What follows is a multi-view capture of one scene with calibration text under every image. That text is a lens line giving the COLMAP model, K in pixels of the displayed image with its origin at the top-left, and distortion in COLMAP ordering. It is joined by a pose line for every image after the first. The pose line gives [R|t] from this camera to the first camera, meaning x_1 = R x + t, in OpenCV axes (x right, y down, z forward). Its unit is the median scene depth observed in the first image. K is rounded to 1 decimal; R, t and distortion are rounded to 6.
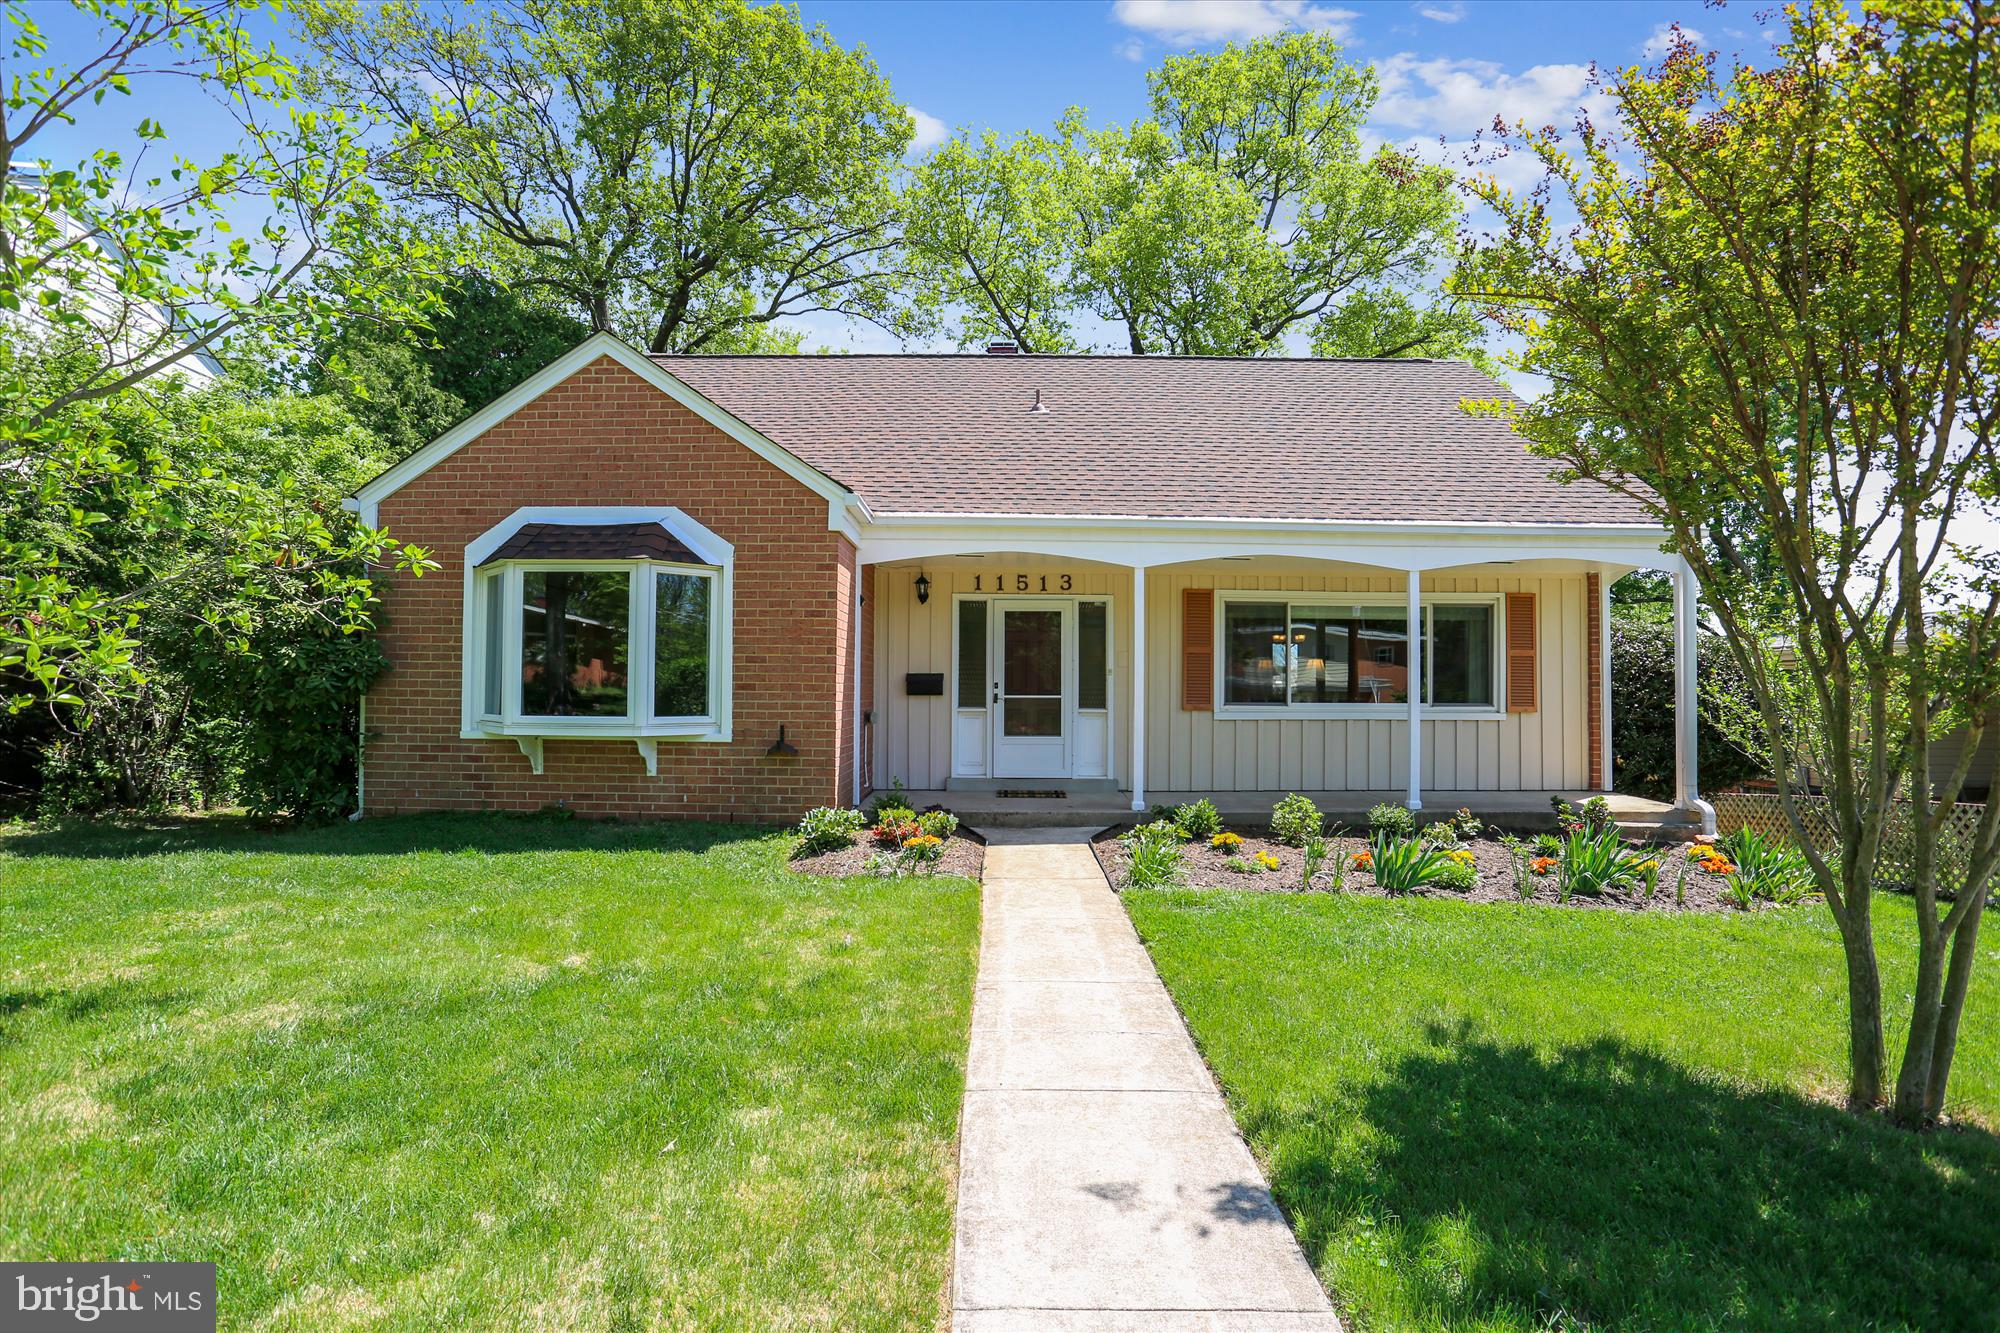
lens RADIAL K [[978.0, 0, 993.0], [0, 978.0, 677.2], [0, 0, 1]] dist [-0.063957, 0.030533]
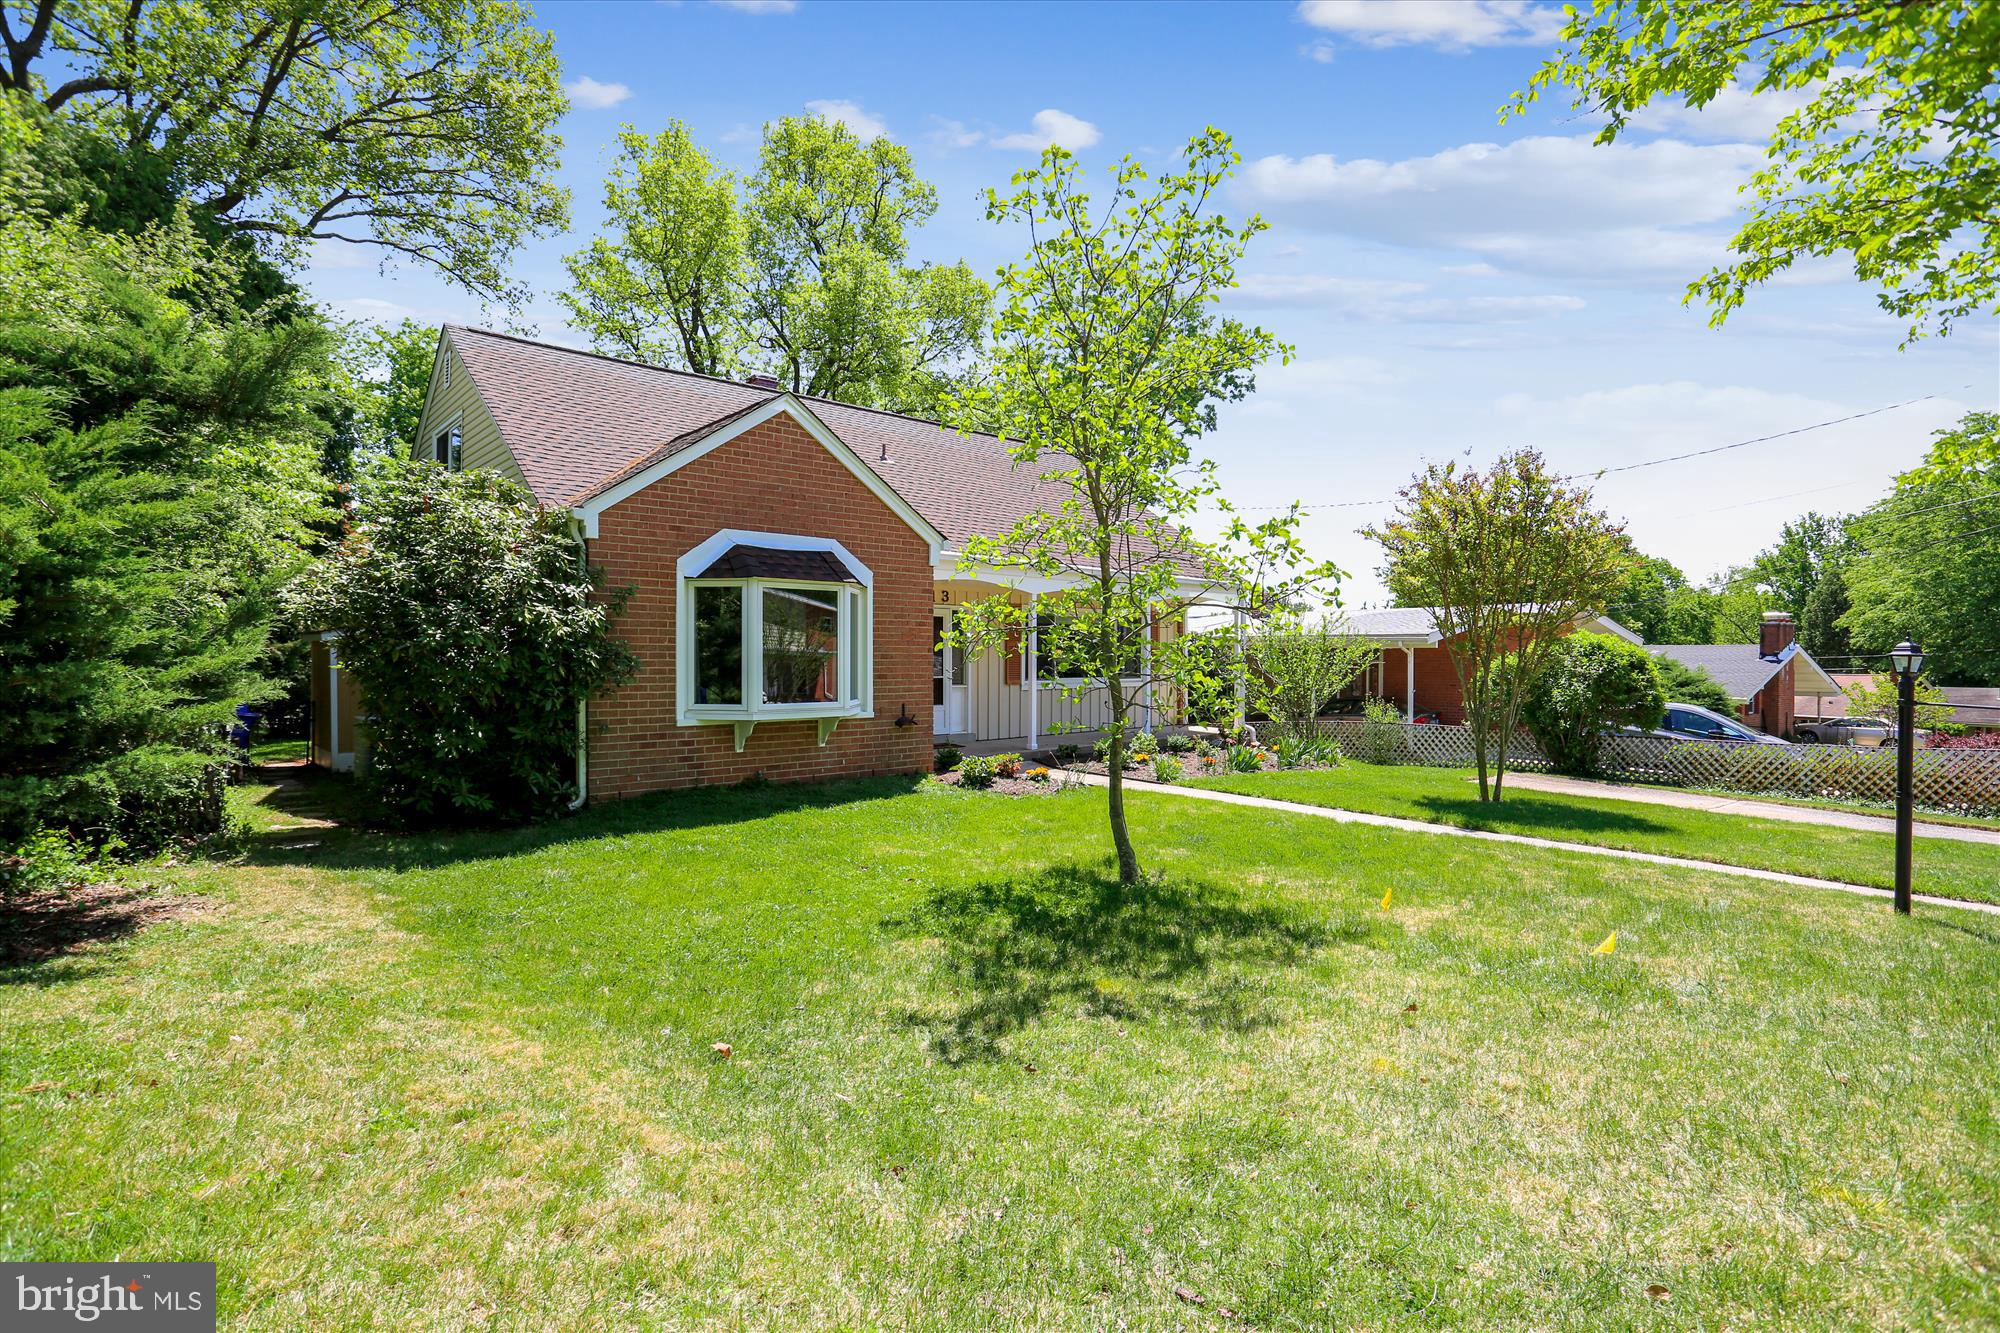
lens RADIAL K [[978.0, 0, 993.0], [0, 978.0, 677.2], [0, 0, 1]] dist [-0.063957, 0.030533]
pose [[0.747388, -0.015649, 0.664203, -1.039119], [-0.005087, 0.999558, 0.029274, -0.031012], [-0.664368, -0.025258, 0.746979, -0.118509]]
